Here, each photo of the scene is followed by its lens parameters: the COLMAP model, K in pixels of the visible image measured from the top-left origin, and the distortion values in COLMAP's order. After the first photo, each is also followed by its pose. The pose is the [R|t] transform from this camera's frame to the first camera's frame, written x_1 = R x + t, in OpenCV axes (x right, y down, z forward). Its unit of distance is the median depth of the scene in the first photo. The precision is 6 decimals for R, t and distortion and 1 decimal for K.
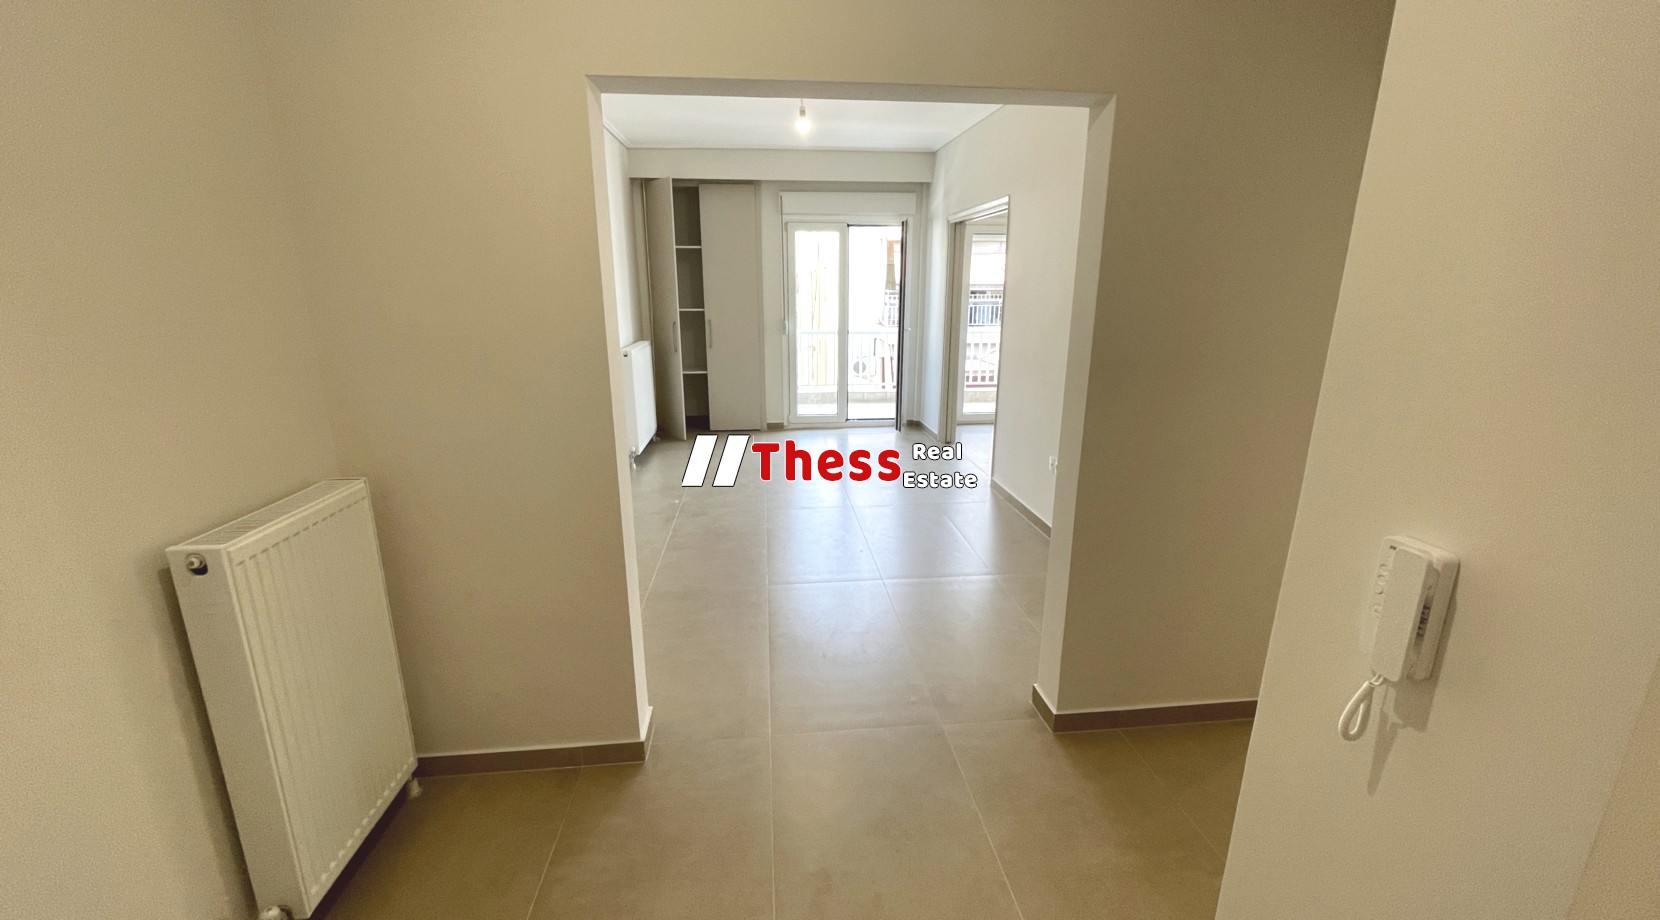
lens RADIAL K [[669.4, 0, 830.2], [0, 669.4, 466.0], [0, 0, 1]] dist [-0.001341, 0.000040]
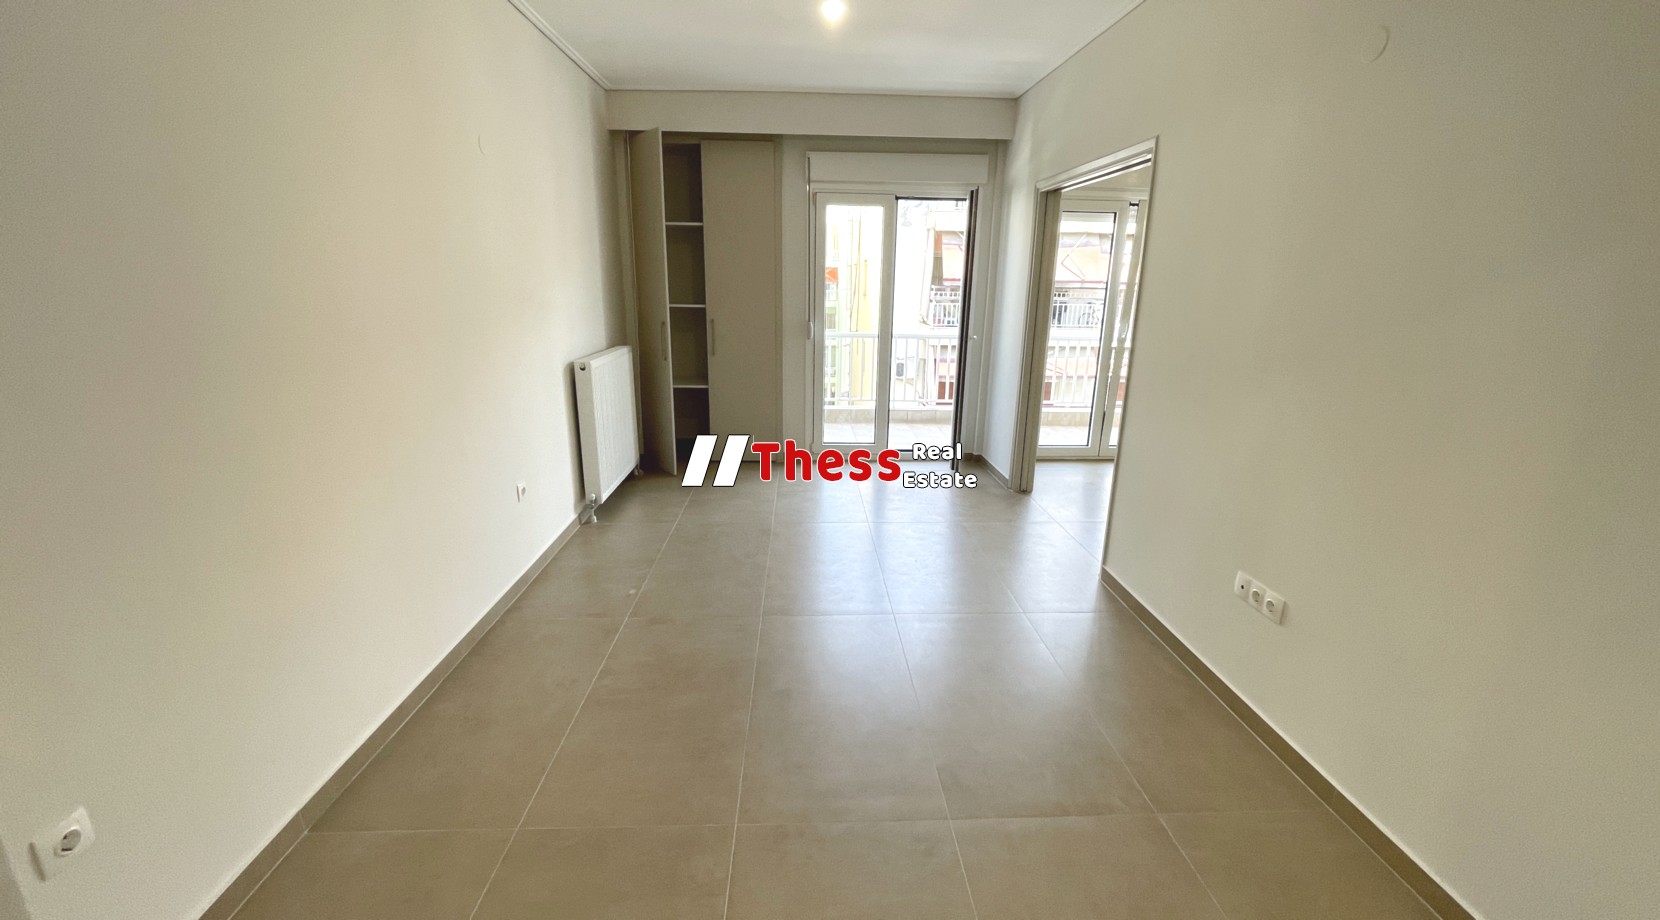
lens RADIAL K [[669.4, 0, 826.2], [0, 669.4, 453.4], [0, 0, 1]] dist [-0.001341, 0.000040]
pose [[0.997878, 0.029441, -0.058074, 0.000017], [-0.030061, 0.999500, -0.009835, -0.061842], [0.057756, 0.011560, 0.998264, 0.247568]]
